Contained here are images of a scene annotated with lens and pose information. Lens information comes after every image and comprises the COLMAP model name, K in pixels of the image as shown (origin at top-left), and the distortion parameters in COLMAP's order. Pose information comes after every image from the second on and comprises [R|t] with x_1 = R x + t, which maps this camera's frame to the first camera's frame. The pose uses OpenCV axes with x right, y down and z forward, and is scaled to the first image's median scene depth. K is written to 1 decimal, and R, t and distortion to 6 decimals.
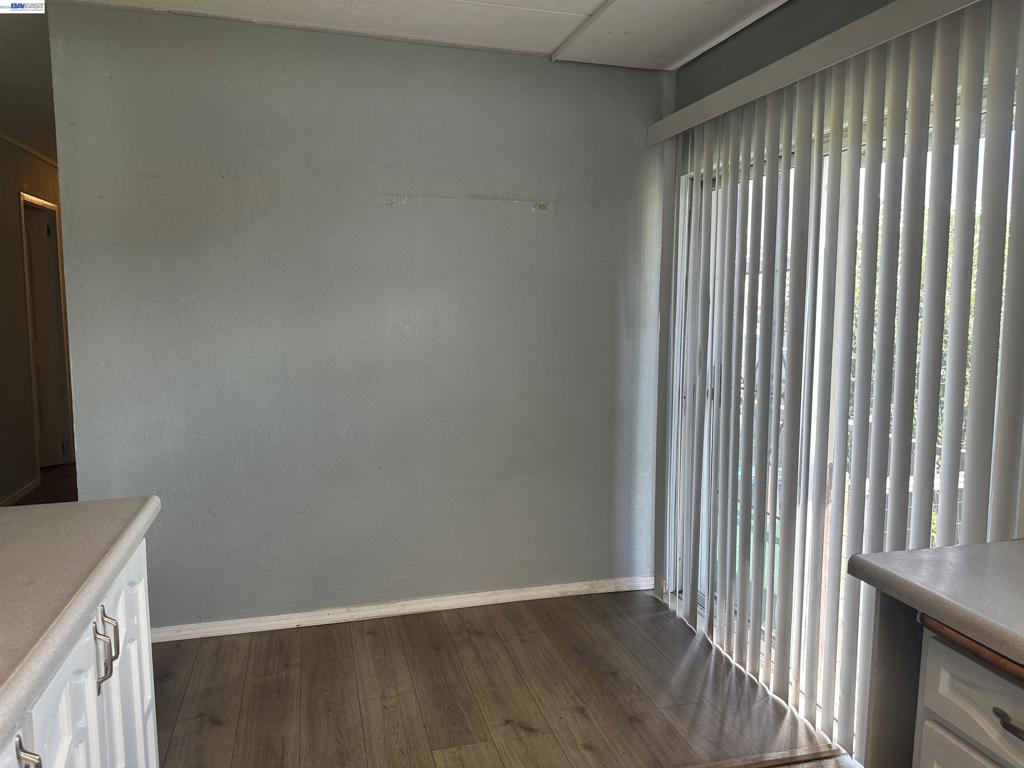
lens RADIAL K [[724.5, 0, 517.8], [0, 724.5, 374.3], [0, 0, 1]] dist [0.024493, -0.001692]
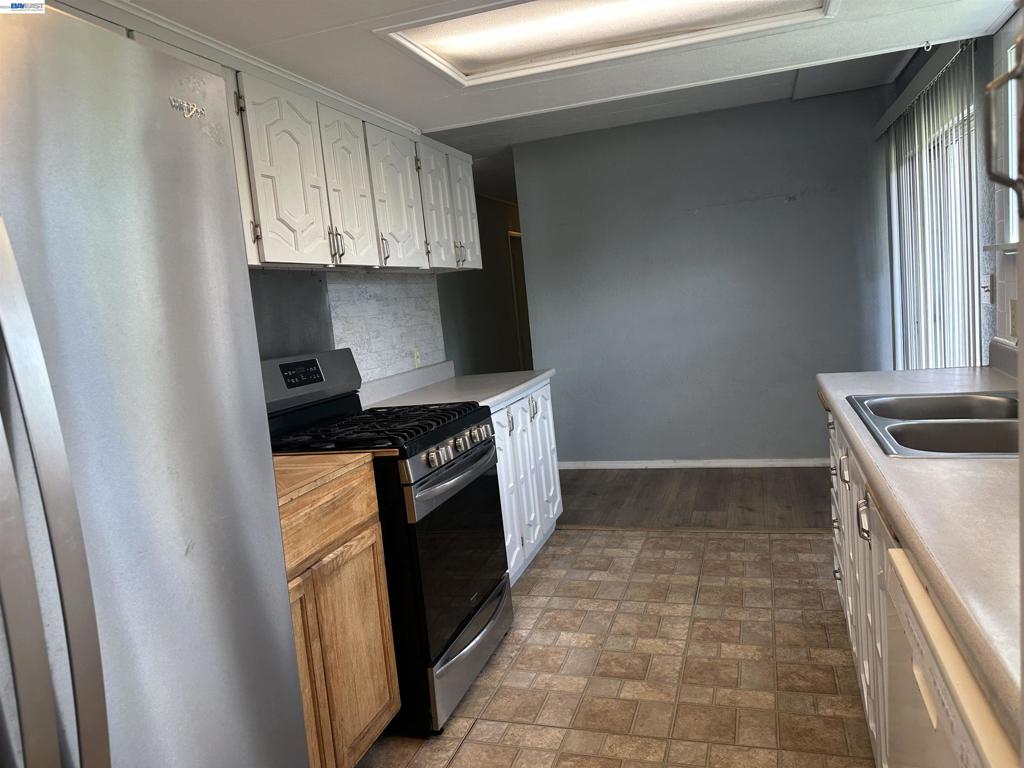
lens RADIAL K [[724.5, 0, 516.4], [0, 724.5, 382.2], [0, 0, 1]] dist [0.024493, -0.001692]
pose [[0.825754, -0.008140, -0.563971, 0.472311], [0.027697, 0.999275, 0.026131, 0.105906], [0.563349, -0.037198, 0.825381, -0.655821]]
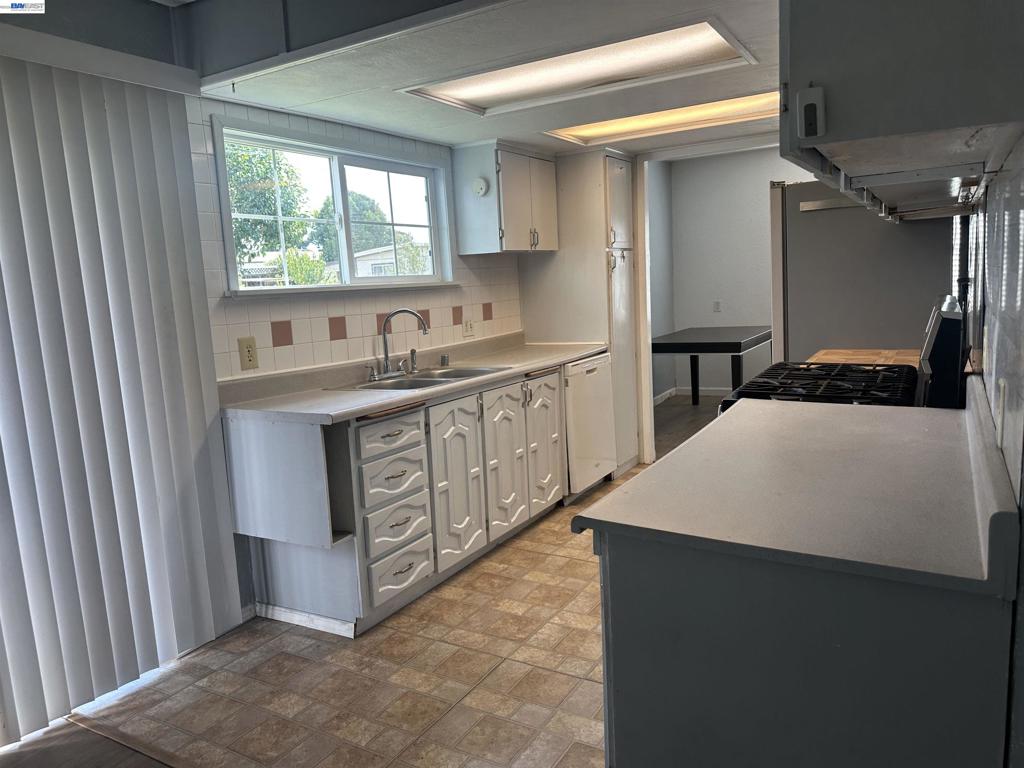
lens RADIAL K [[724.5, 0, 513.3], [0, 724.5, 384.7], [0, 0, 1]] dist [0.024493, -0.001692]
pose [[-0.692027, -0.056098, 0.719689, -0.647531], [0.139067, 0.967940, 0.209170, -0.070586], [-0.708350, 0.244836, -0.662040, 1.001059]]
